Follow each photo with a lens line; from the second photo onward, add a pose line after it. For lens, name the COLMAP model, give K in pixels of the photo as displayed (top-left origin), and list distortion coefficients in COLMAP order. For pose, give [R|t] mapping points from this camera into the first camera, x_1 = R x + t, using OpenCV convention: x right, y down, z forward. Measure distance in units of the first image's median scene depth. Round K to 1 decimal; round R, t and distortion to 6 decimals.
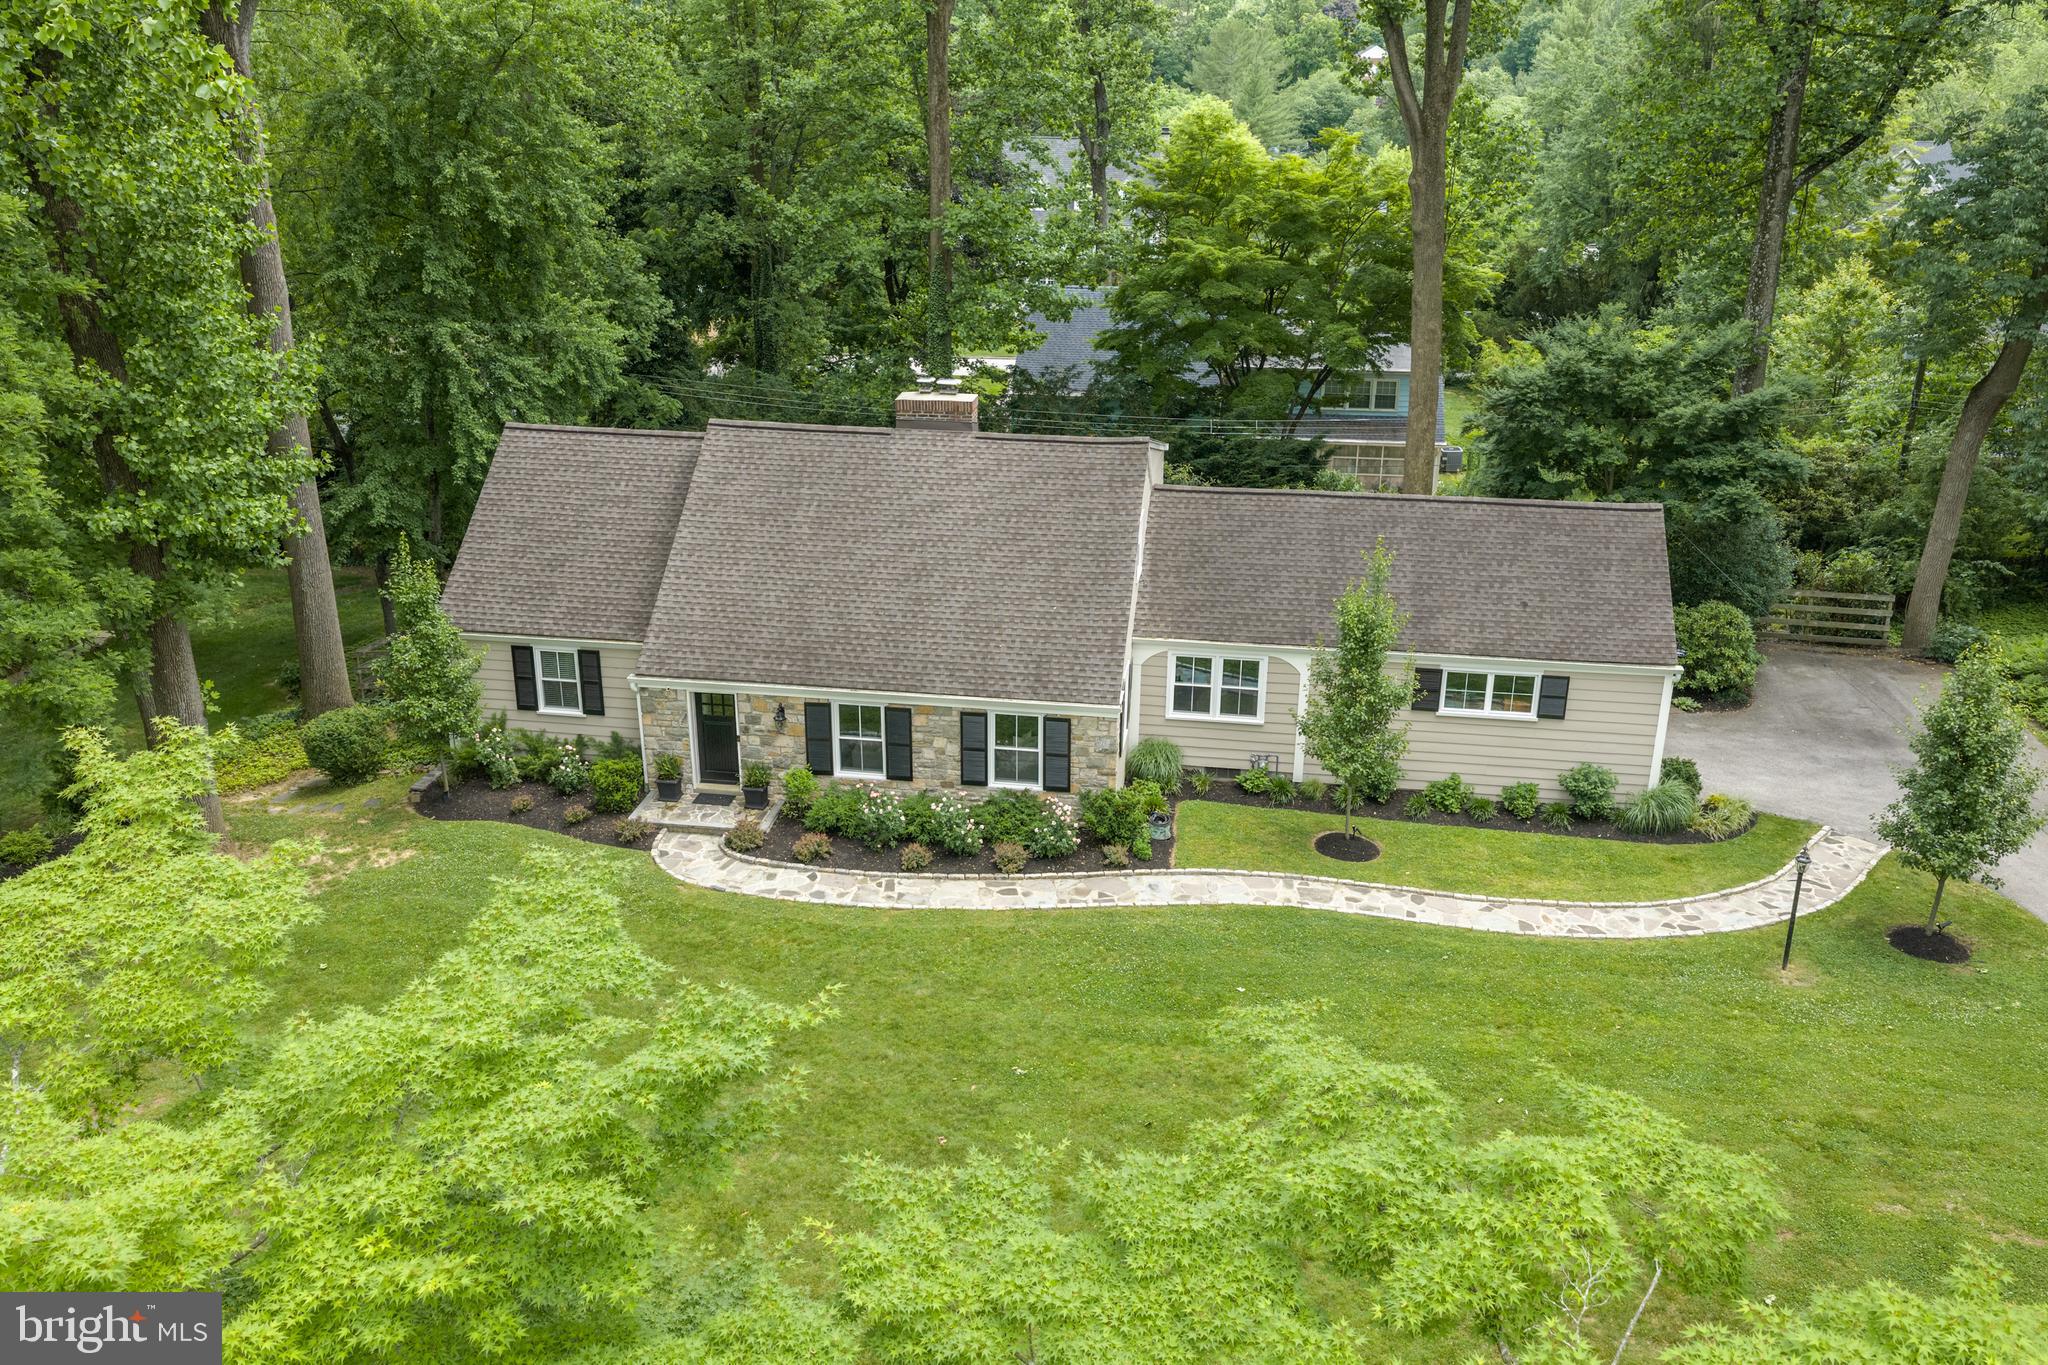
lens RADIAL K [[1680.2, 0, 1034.1], [0, 1680.2, 677.8], [0, 0, 1]] dist [0.009746, -0.013164]
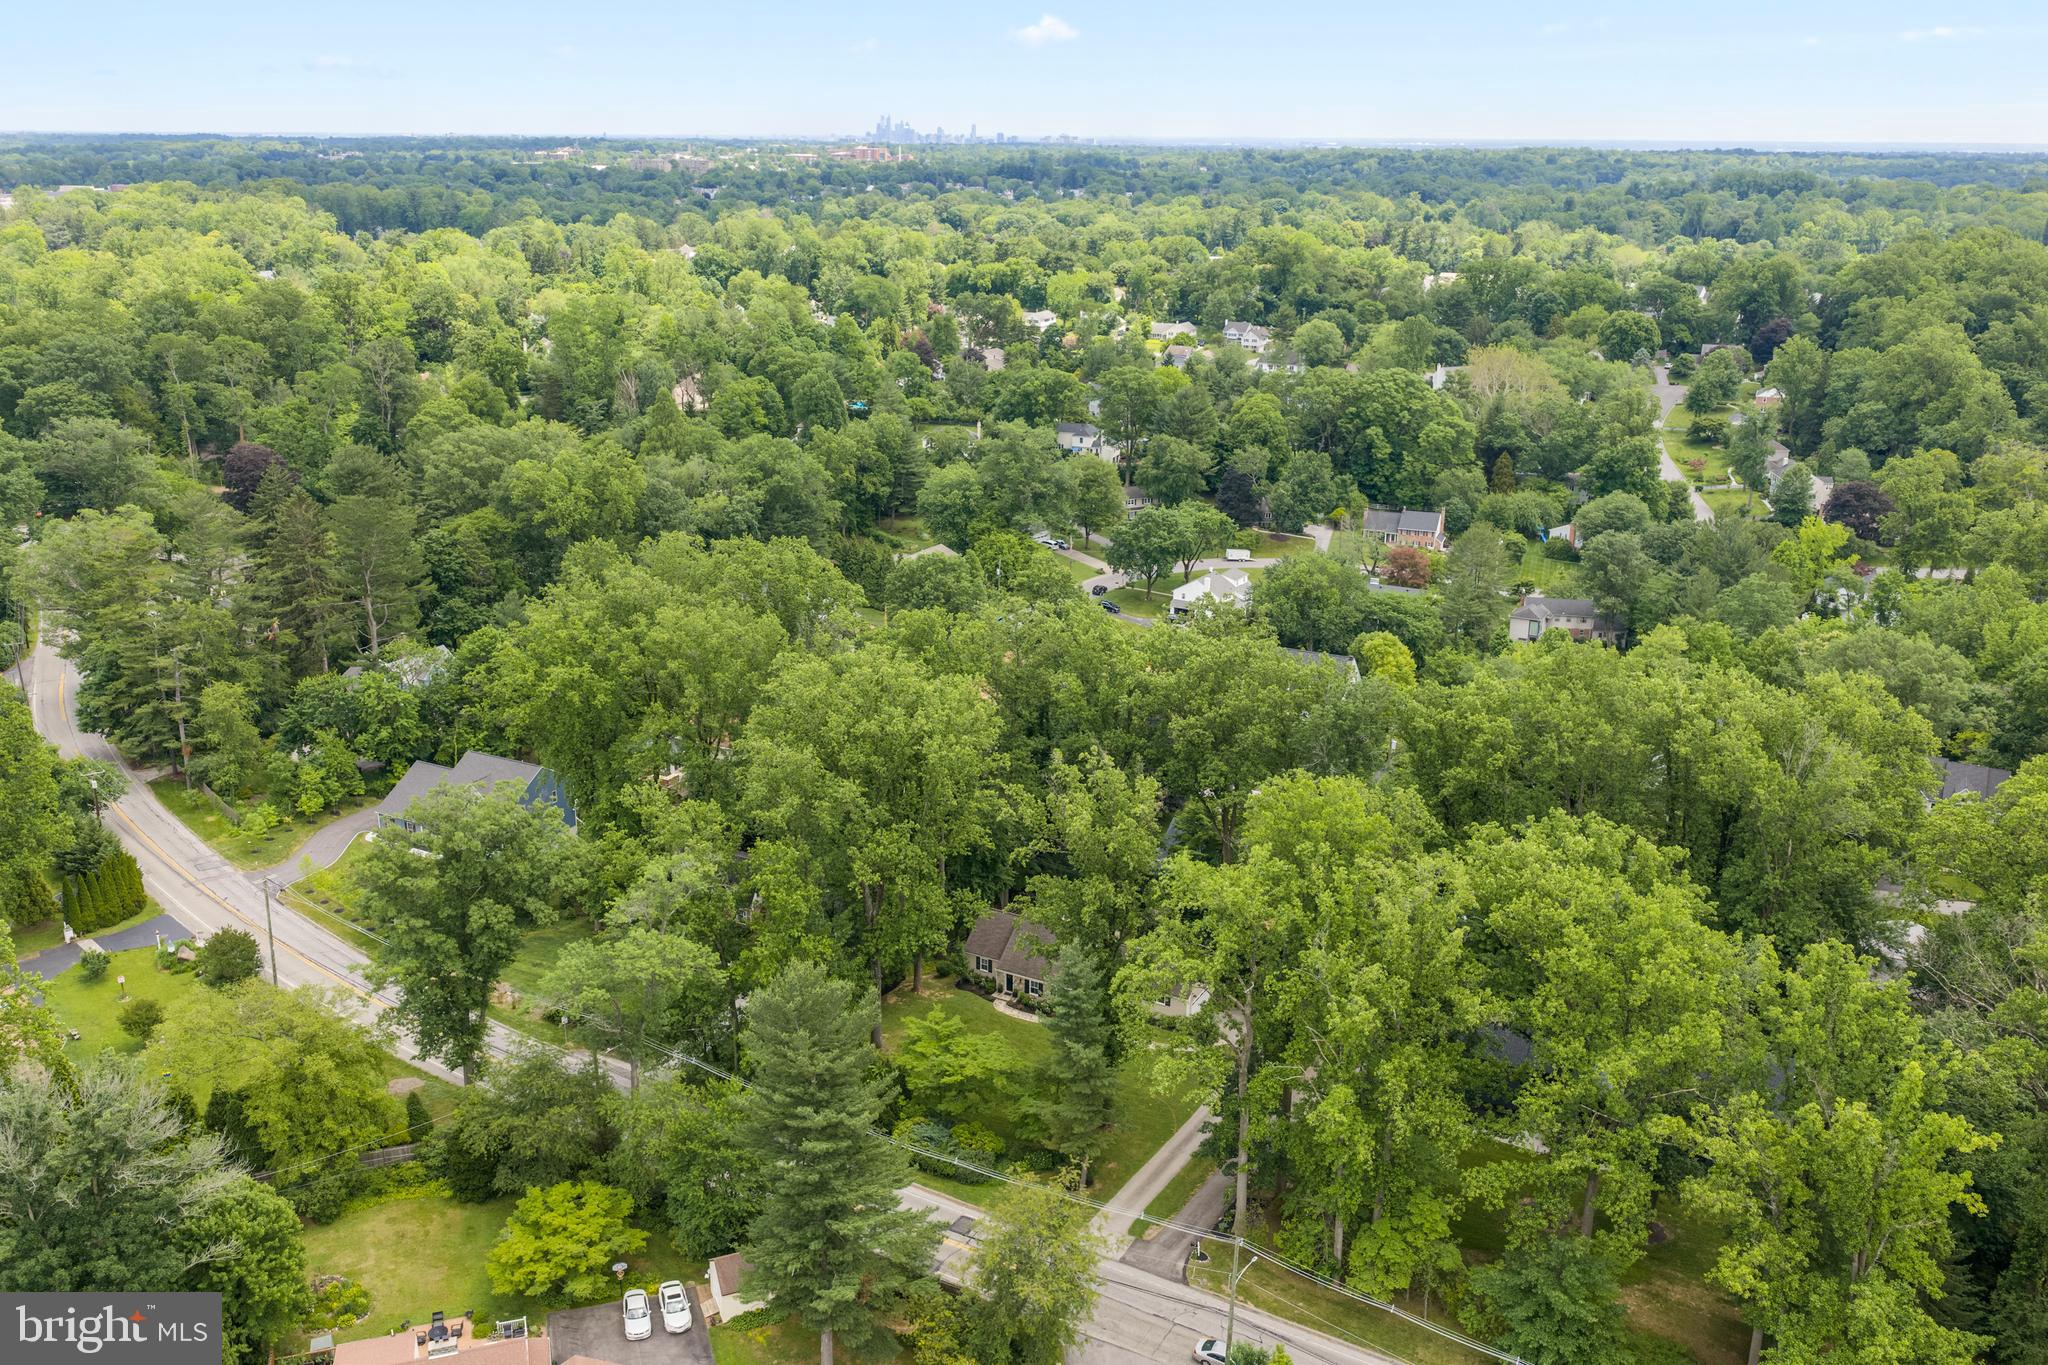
lens RADIAL K [[1680.2, 0, 1023.6], [0, 1680.2, 682.4], [0, 0, 1]] dist [0.009746, -0.013164]
pose [[0.927850, 0.107683, -0.357070, 1.566098], [-0.130744, 0.990568, -0.041011, -0.658661], [0.349286, 0.084737, 0.933177, -3.808101]]
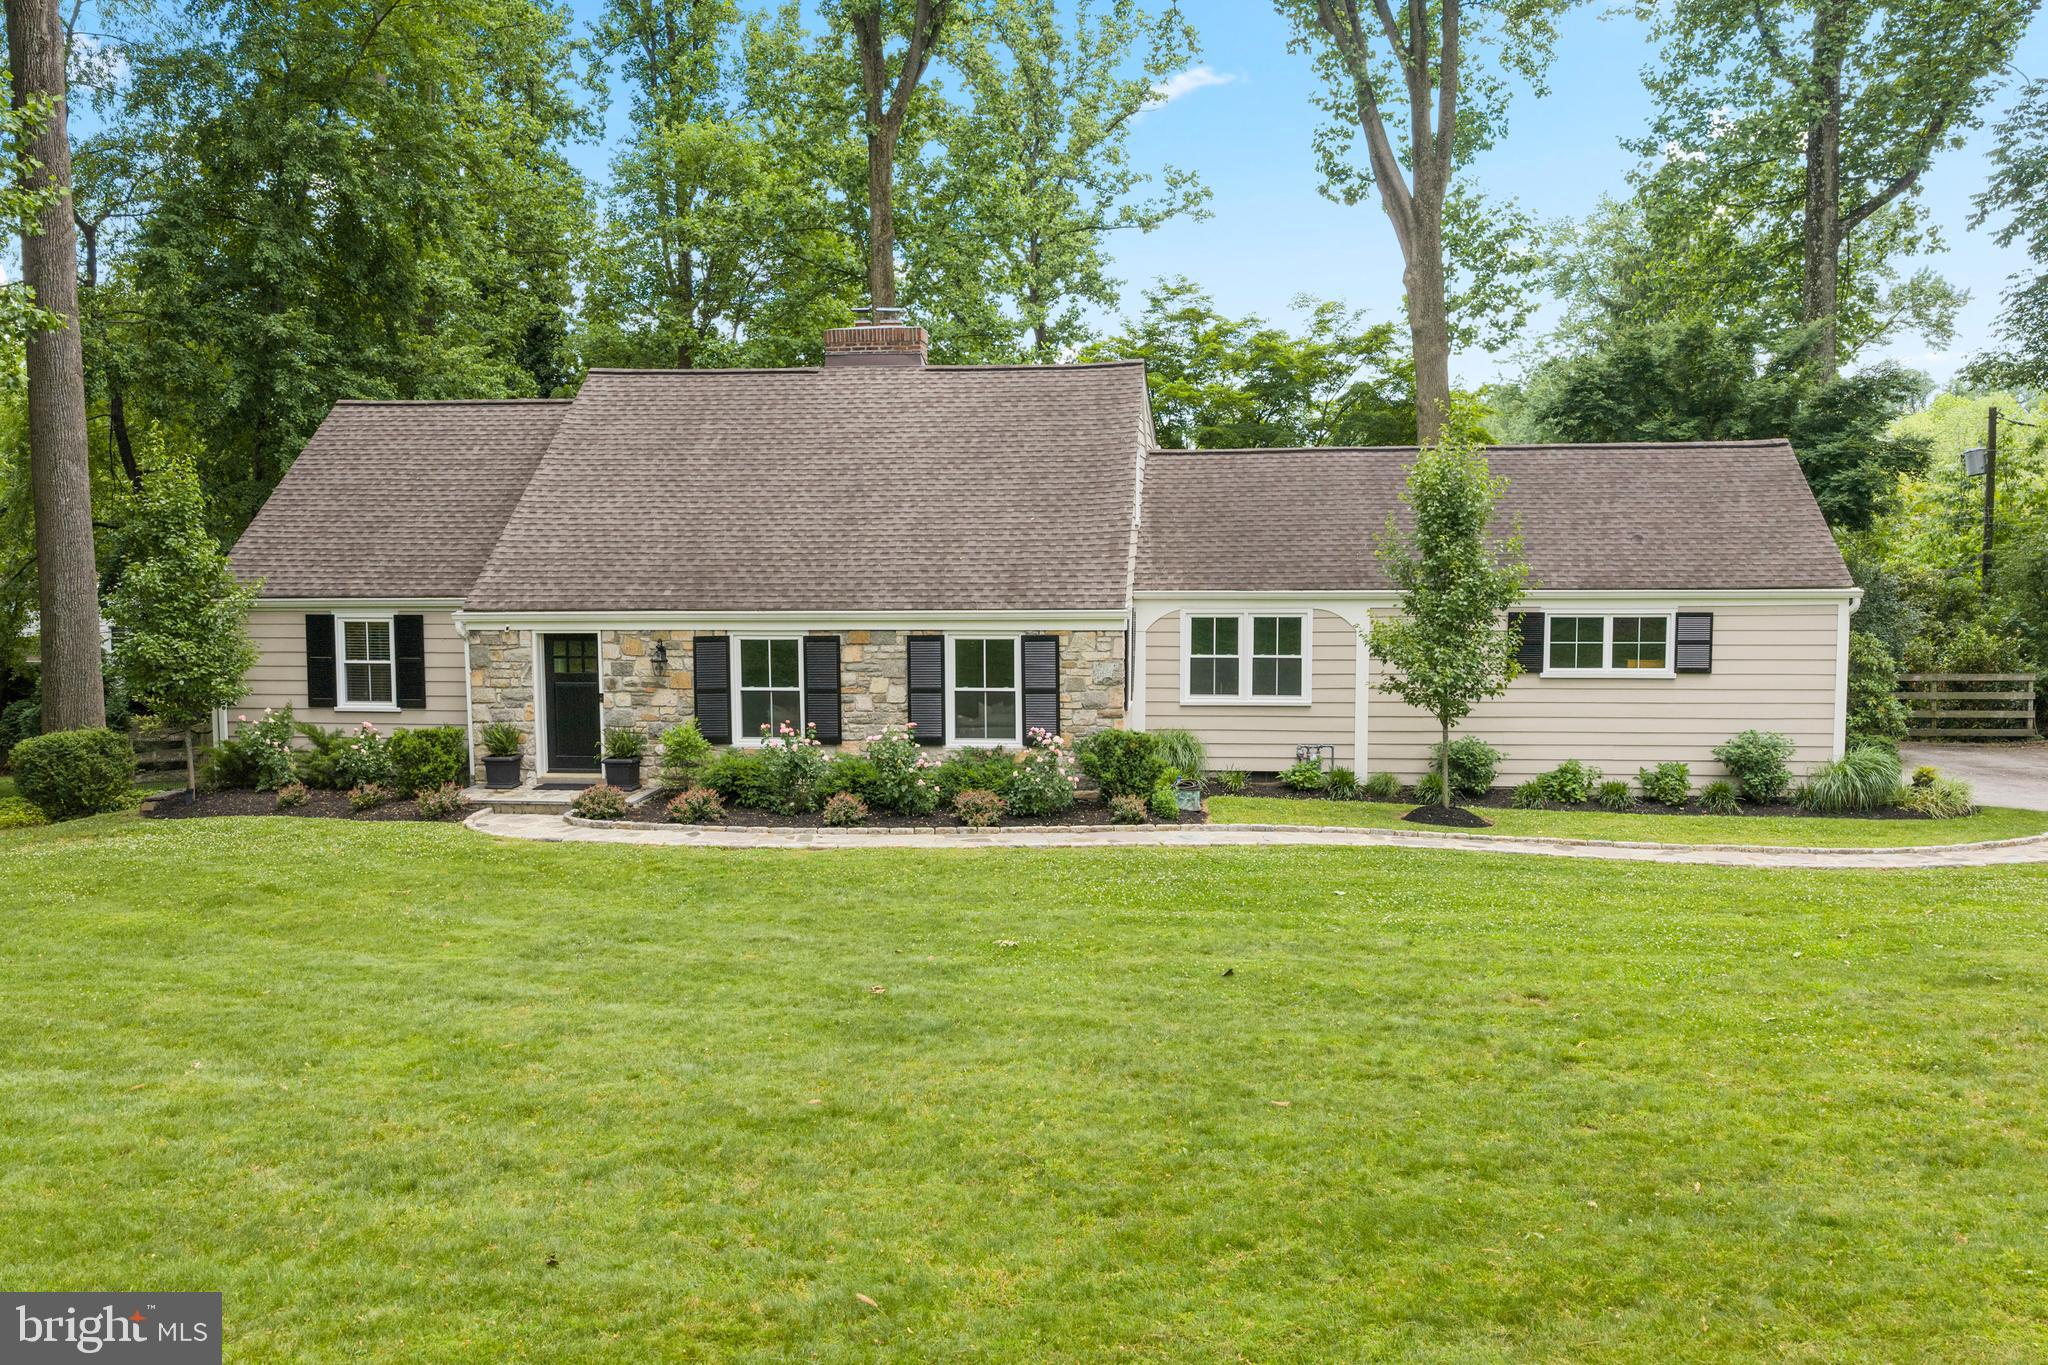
lens RADIAL K [[1680.2, 0, 1030.7], [0, 1680.2, 692.9], [0, 0, 1]] dist [0.009746, -0.013164]
pose [[0.999342, -0.014976, 0.033019, -0.013970], [0.023416, 0.961899, -0.272399, 0.231119], [-0.027682, 0.272994, 0.961618, 0.287452]]
